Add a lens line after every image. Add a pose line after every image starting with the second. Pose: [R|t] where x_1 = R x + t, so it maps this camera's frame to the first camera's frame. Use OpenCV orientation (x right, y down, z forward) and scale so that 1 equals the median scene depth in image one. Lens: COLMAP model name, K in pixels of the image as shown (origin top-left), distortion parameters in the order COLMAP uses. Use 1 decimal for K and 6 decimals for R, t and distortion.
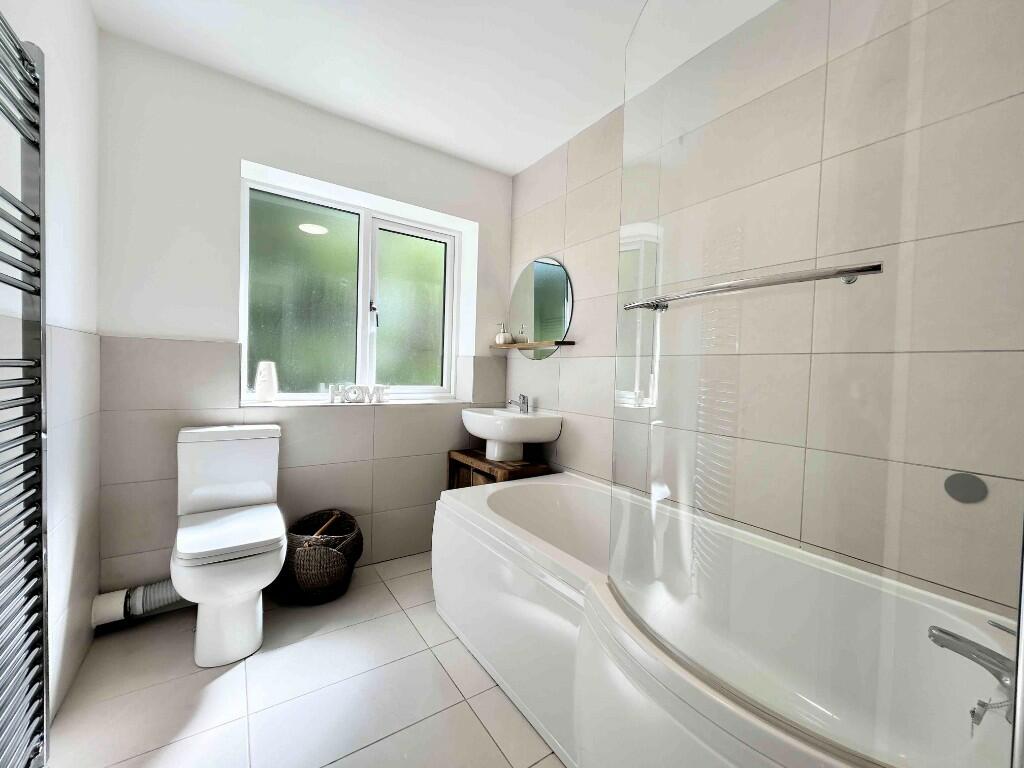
lens RADIAL K [[412.6, 0, 512.0], [0, 412.6, 384.0], [0, 0, 1]] dist [-0.002452, -0.000157]
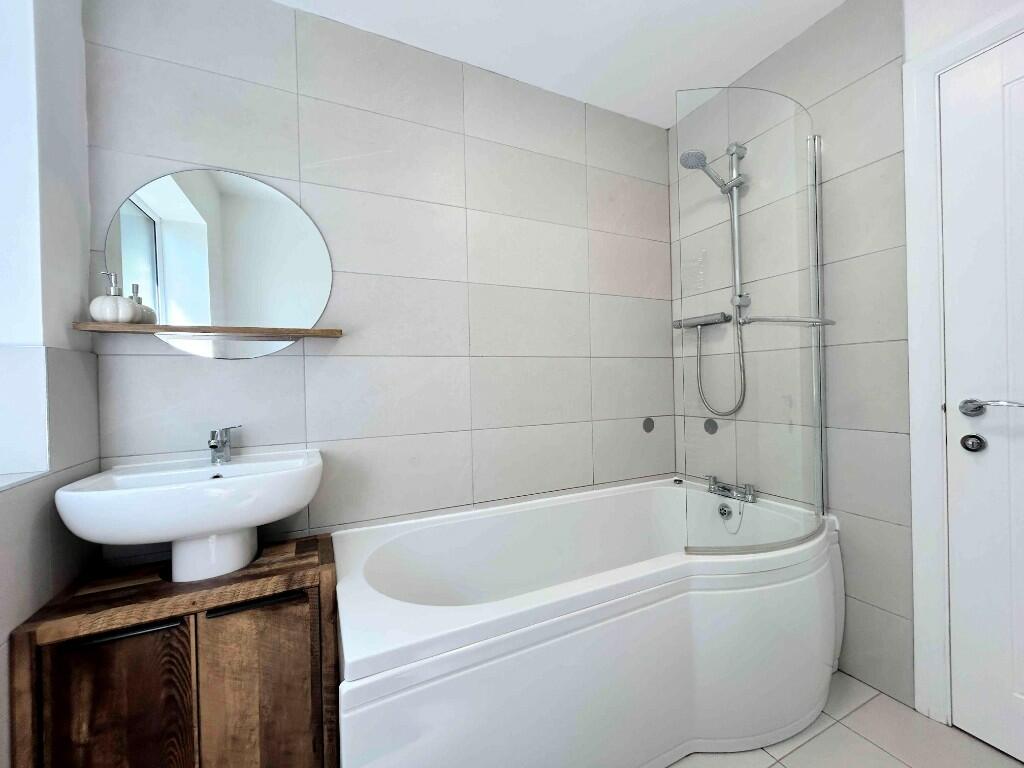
lens RADIAL K [[412.6, 0, 512.0], [0, 412.6, 384.0], [0, 0, 1]] dist [-0.002452, -0.000157]
pose [[0.151506, -0.041455, 0.987587, -0.456103], [0.060341, 0.997645, 0.032620, -0.024710], [-0.986613, 0.054650, 0.153651, 0.611166]]
